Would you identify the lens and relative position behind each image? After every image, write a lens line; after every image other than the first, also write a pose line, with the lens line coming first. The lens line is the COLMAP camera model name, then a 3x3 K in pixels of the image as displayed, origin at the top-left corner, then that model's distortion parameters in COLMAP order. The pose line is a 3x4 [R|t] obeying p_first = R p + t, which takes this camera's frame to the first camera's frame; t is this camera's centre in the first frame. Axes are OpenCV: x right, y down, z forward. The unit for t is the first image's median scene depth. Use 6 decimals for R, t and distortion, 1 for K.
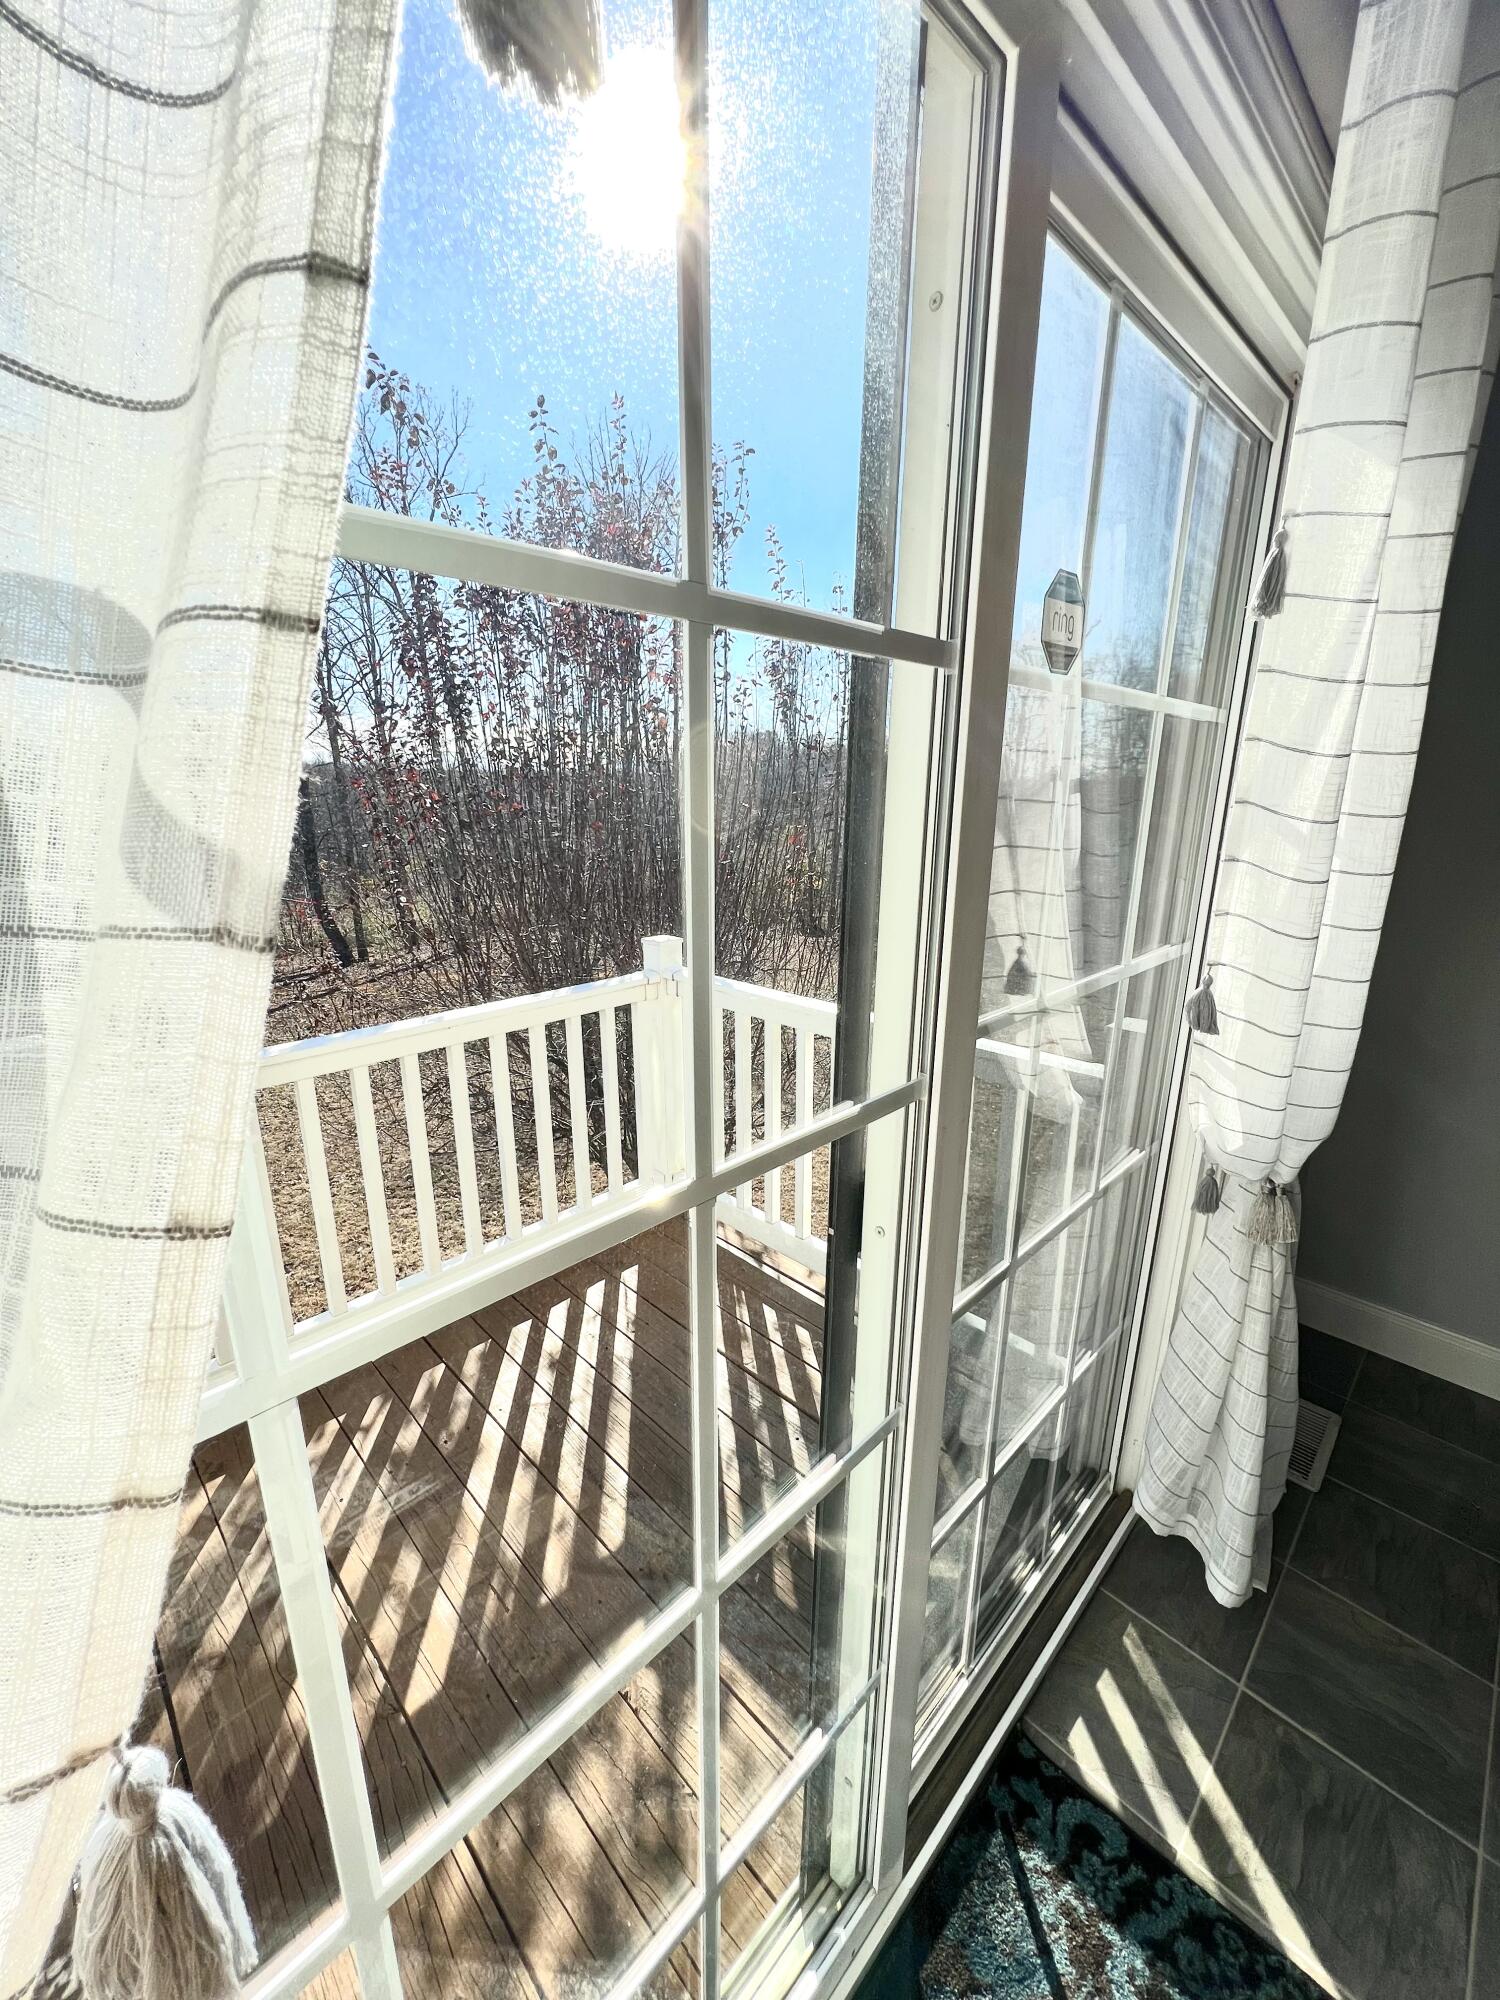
lens RADIAL K [[800.7, 0, 750.0], [0, 800.7, 1000.0], [0, 0, 1]] dist [-0.001476, 0.000684]
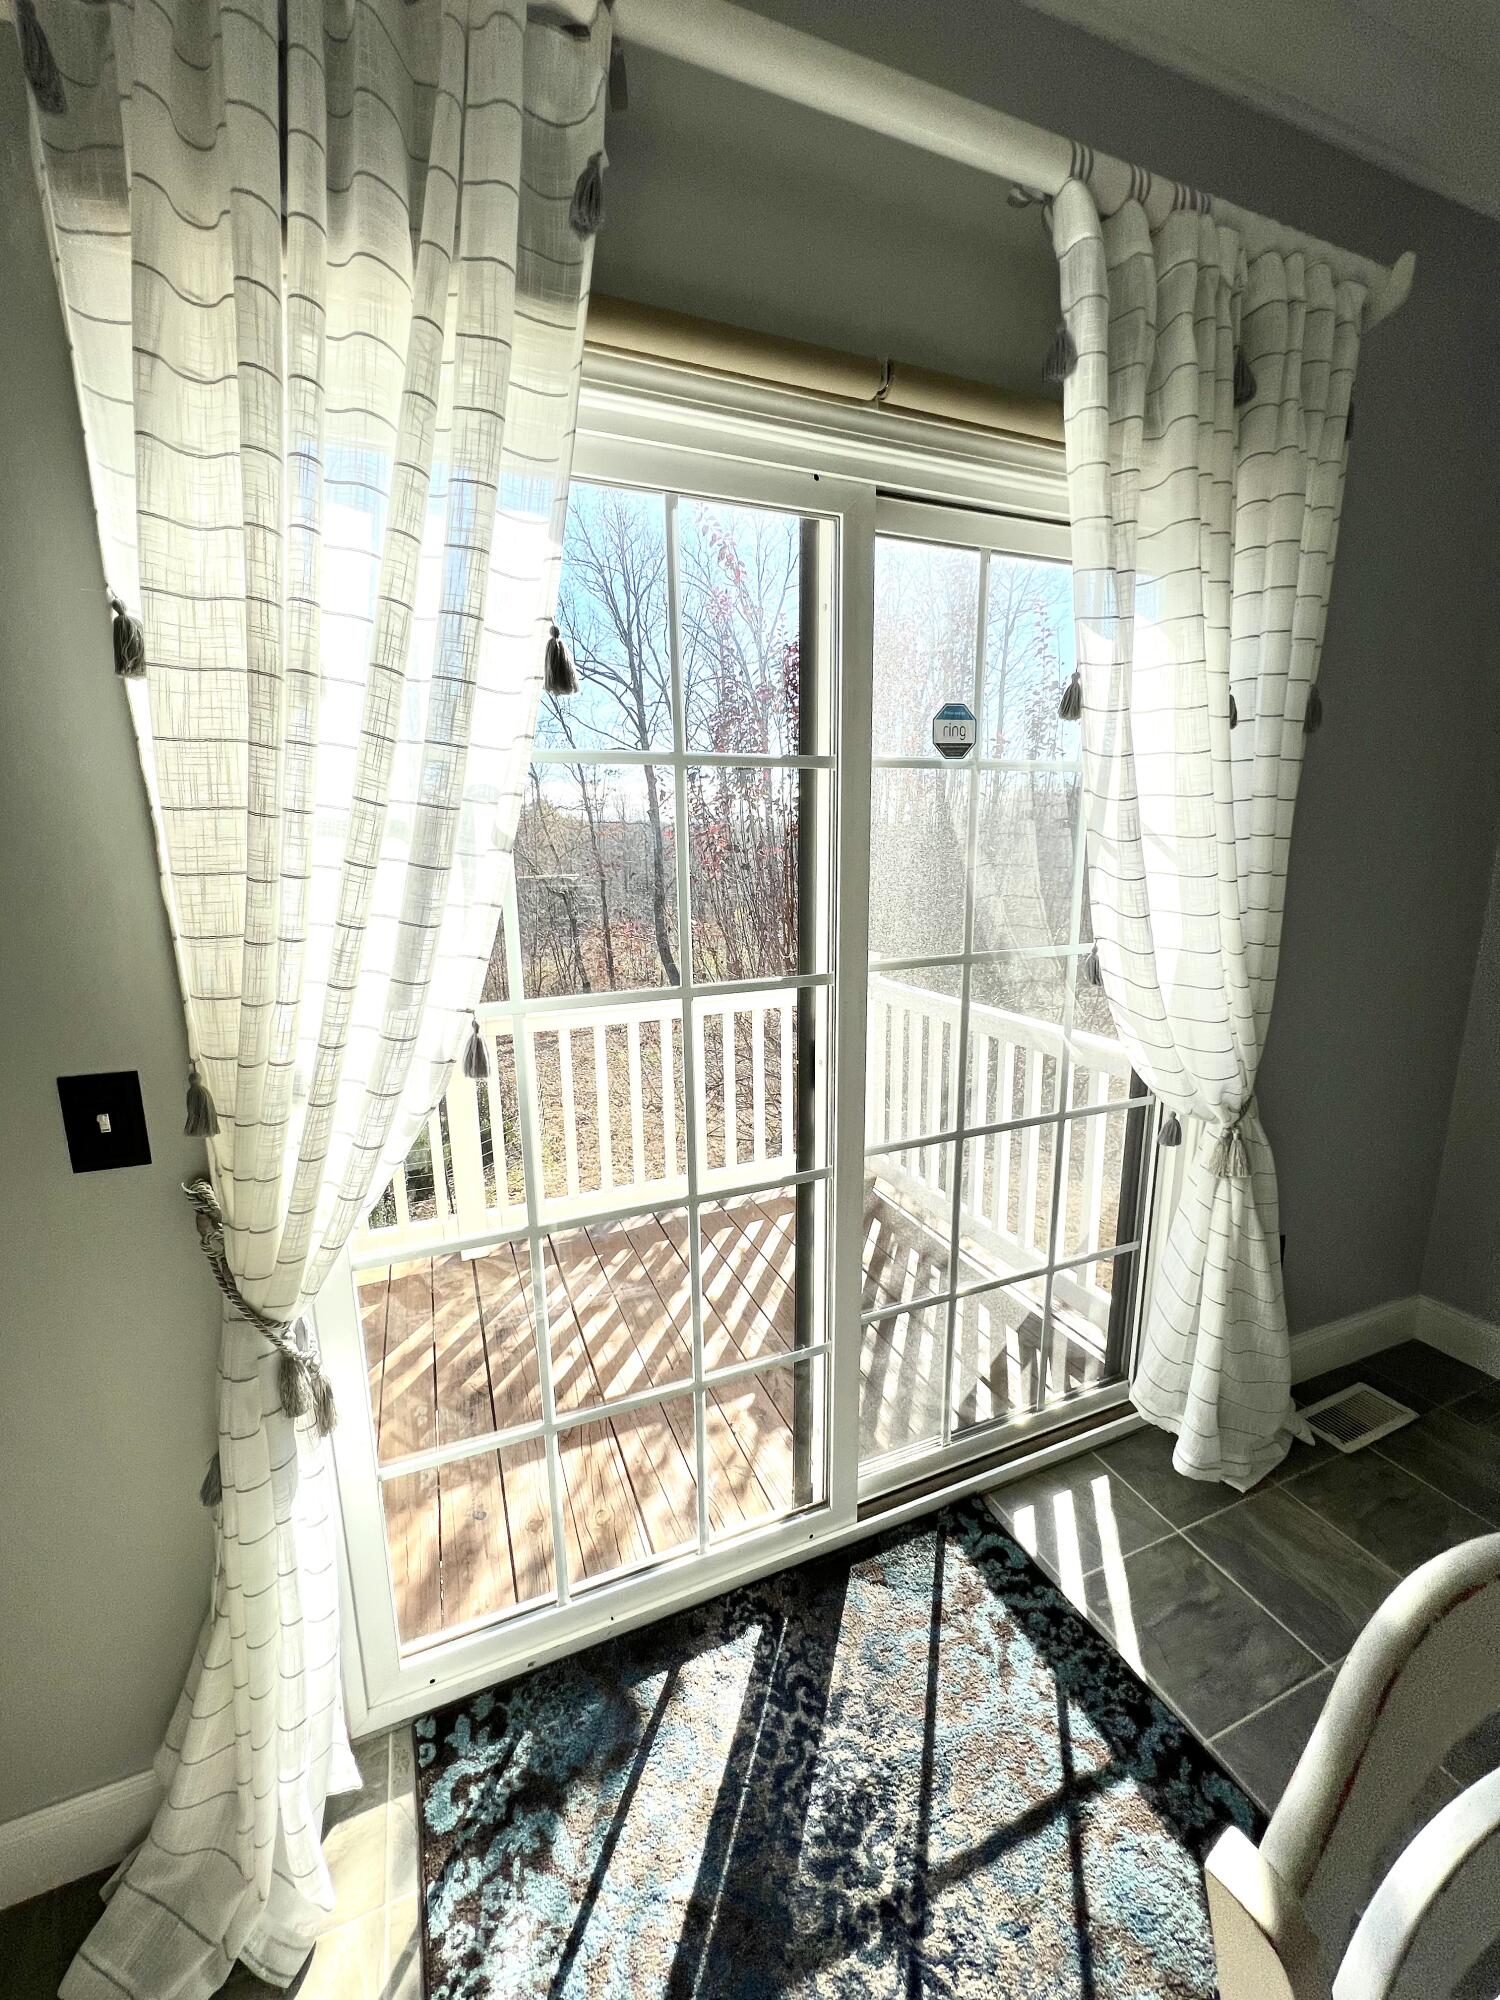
lens RADIAL K [[800.7, 0, 750.0], [0, 800.7, 1000.0], [0, 0, 1]] dist [-0.001476, 0.000684]
pose [[0.925567, 0.057541, -0.374187, 0.399521], [-0.080705, 0.995652, -0.046522, 0.139616], [0.369883, 0.073258, 0.926186, -0.448388]]
